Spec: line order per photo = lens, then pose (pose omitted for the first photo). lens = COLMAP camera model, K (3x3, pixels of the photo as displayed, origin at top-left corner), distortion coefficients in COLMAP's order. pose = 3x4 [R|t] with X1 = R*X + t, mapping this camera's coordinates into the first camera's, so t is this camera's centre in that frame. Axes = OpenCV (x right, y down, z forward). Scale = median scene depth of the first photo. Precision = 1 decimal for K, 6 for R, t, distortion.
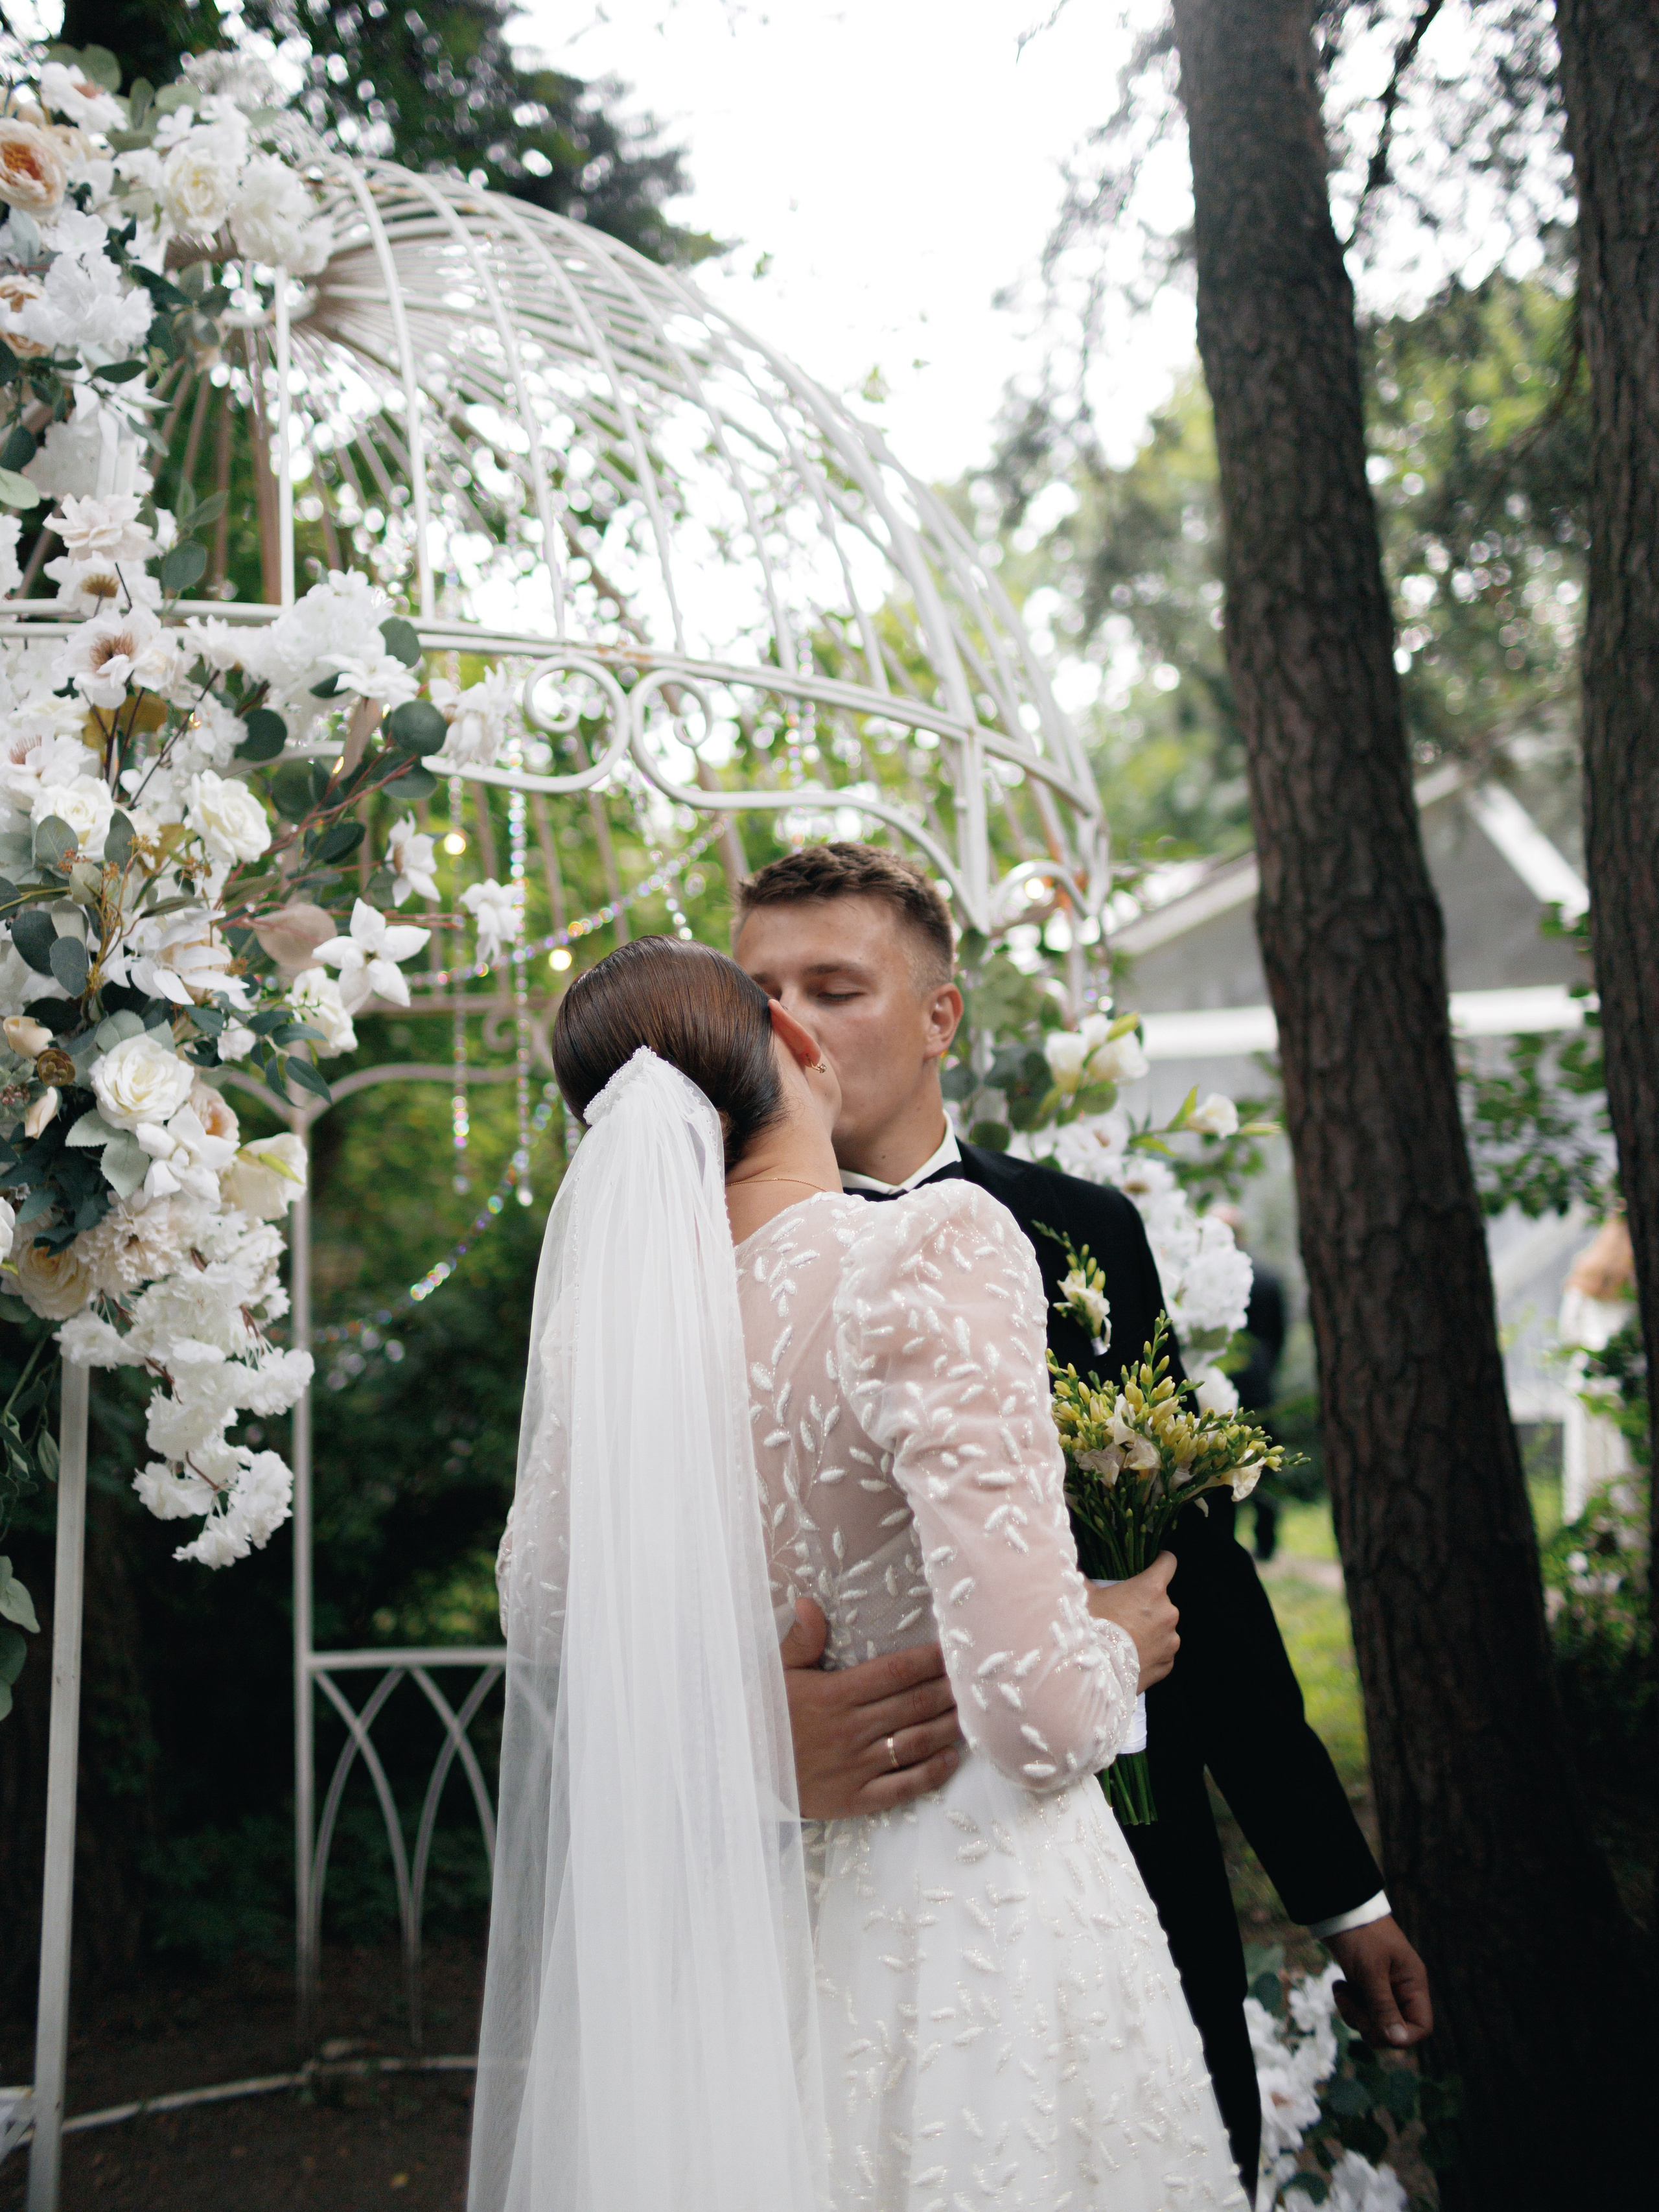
lens RADIAL K [[1870.0, 0, 838.6], [0, 1870.0, 1104.1], [0, 0, 1]] dist [0.041852, 0.005252]
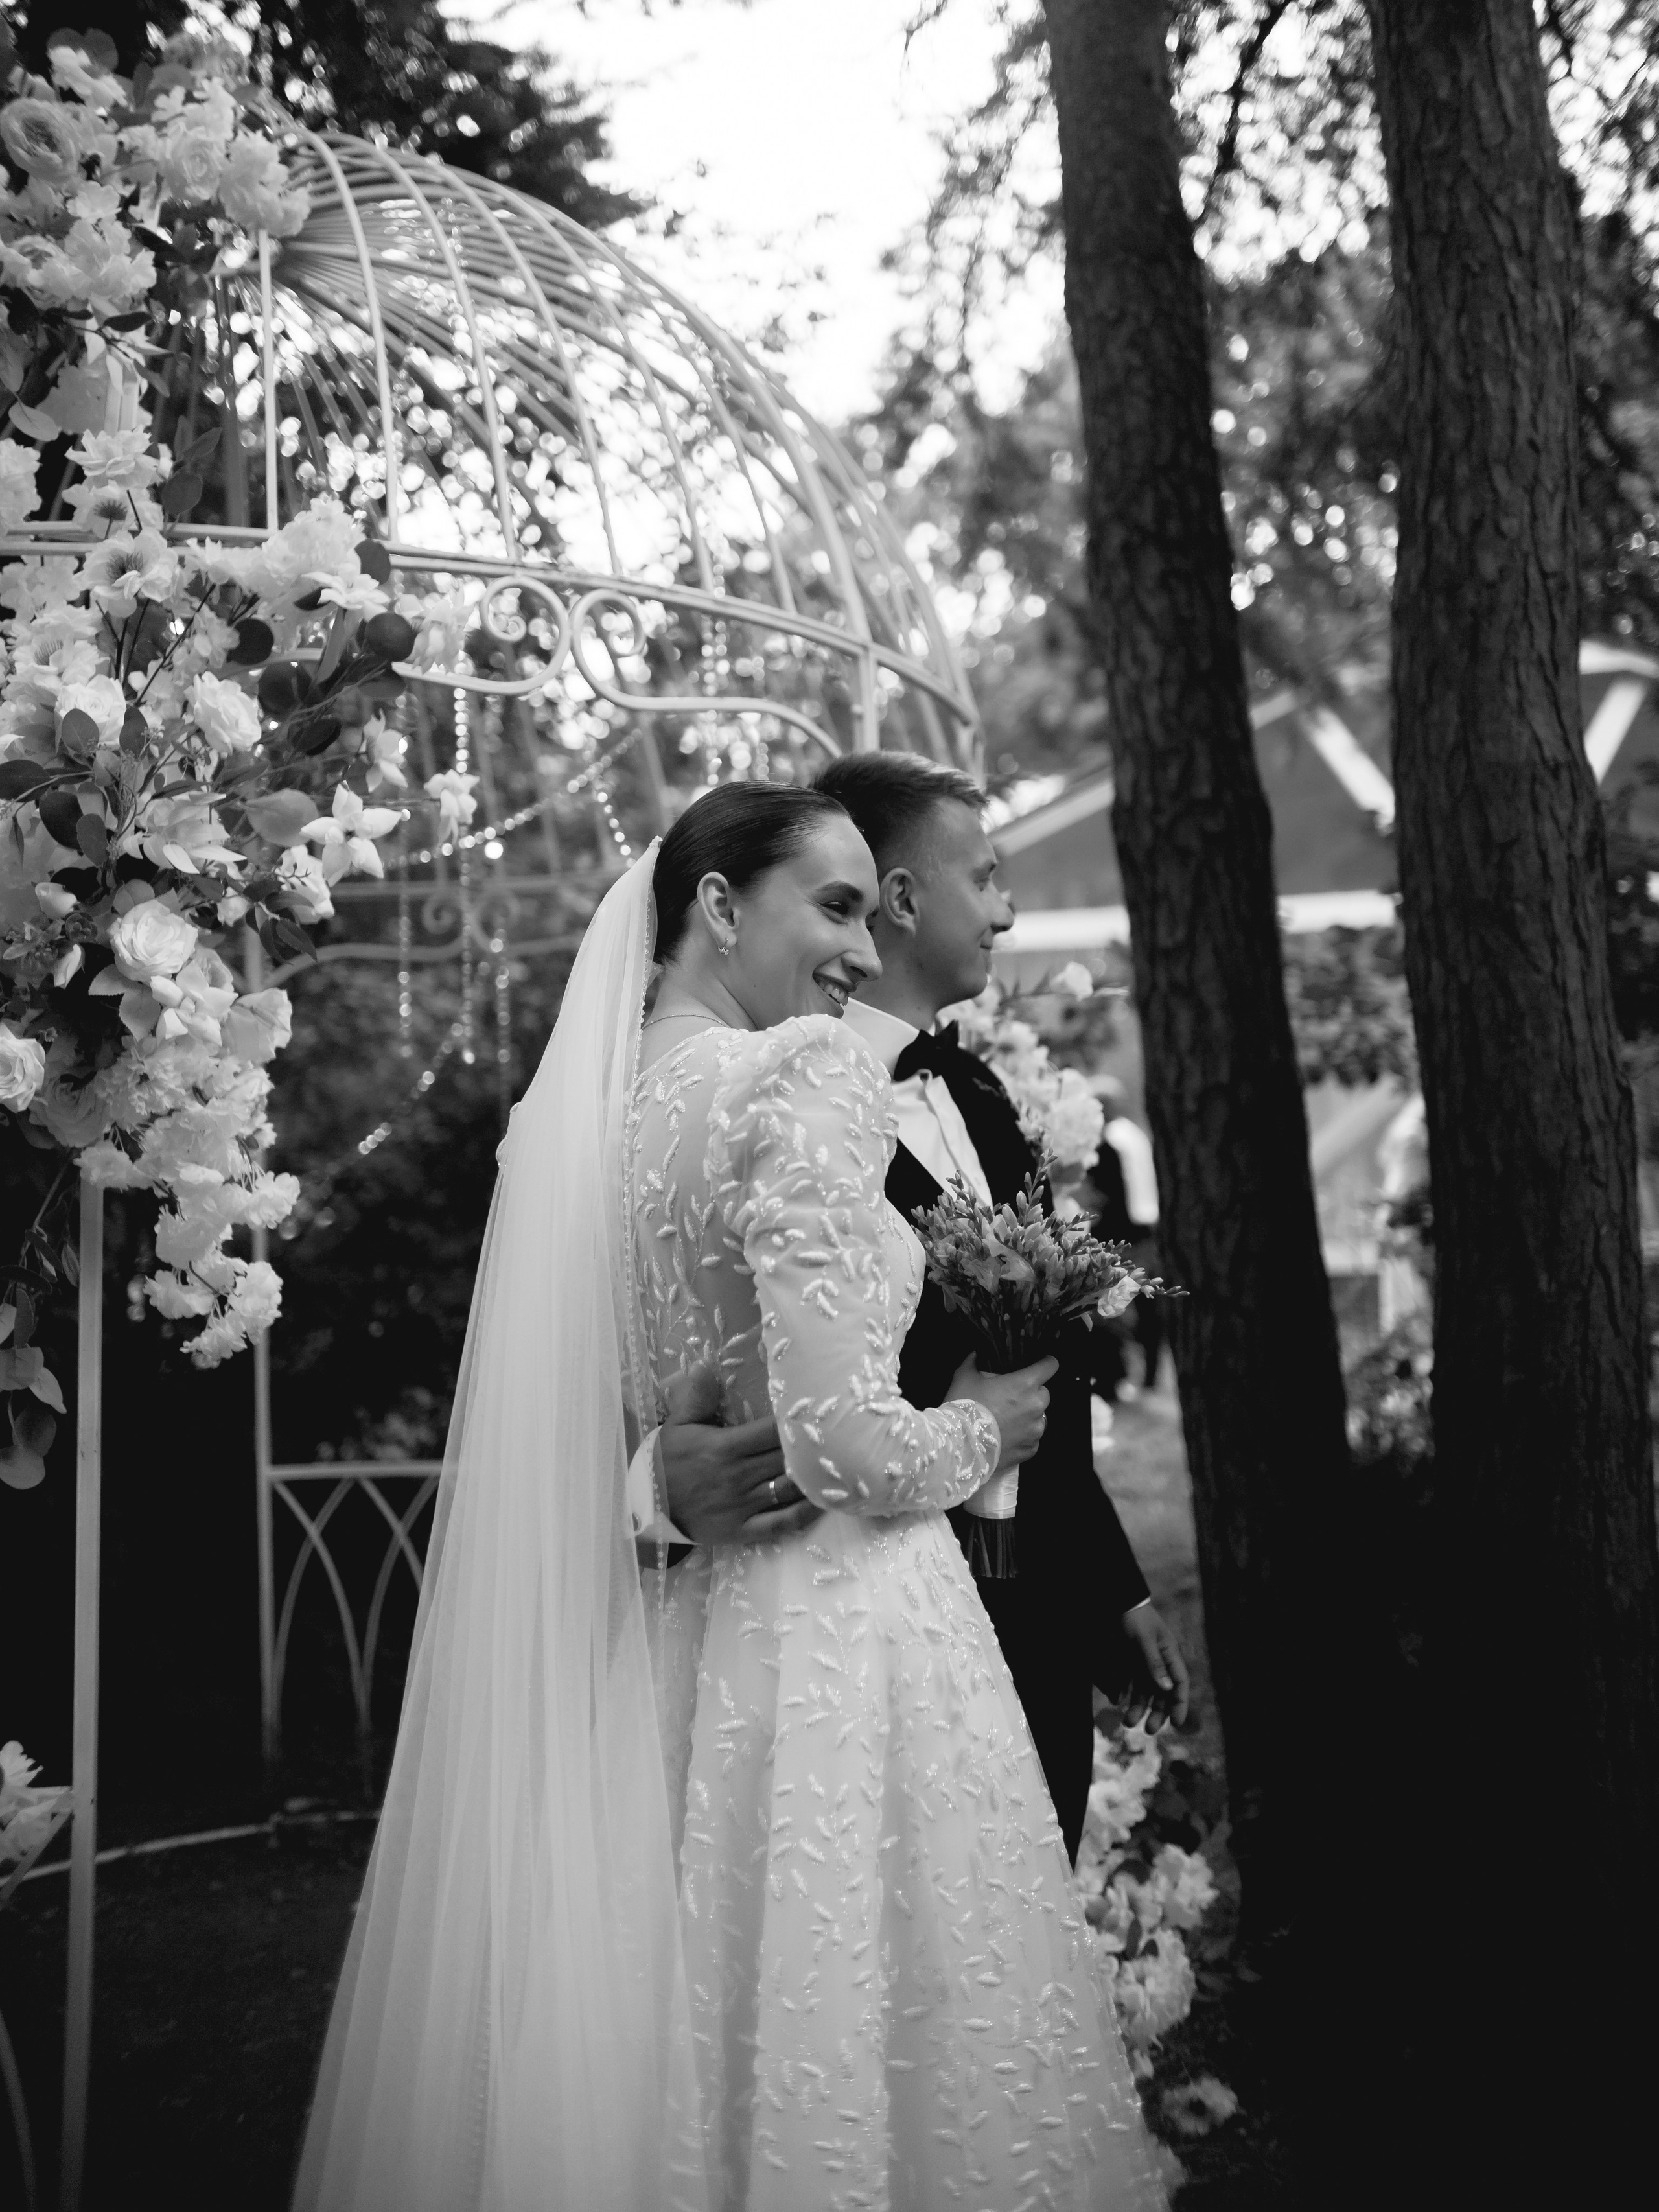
lens RADIAL K [[1891.7, 0, 766.5], [0, 1891.7, 1102.0], [0, 0, 1]] dist [-0.009512, 0.039411]
pose [[0.999335, 0.006557, 0.035855, -0.028276], [-0.007677, 0.999484, 0.031197, 0.040380], [-0.035632, -0.031451, 0.998870, -0.151355]]
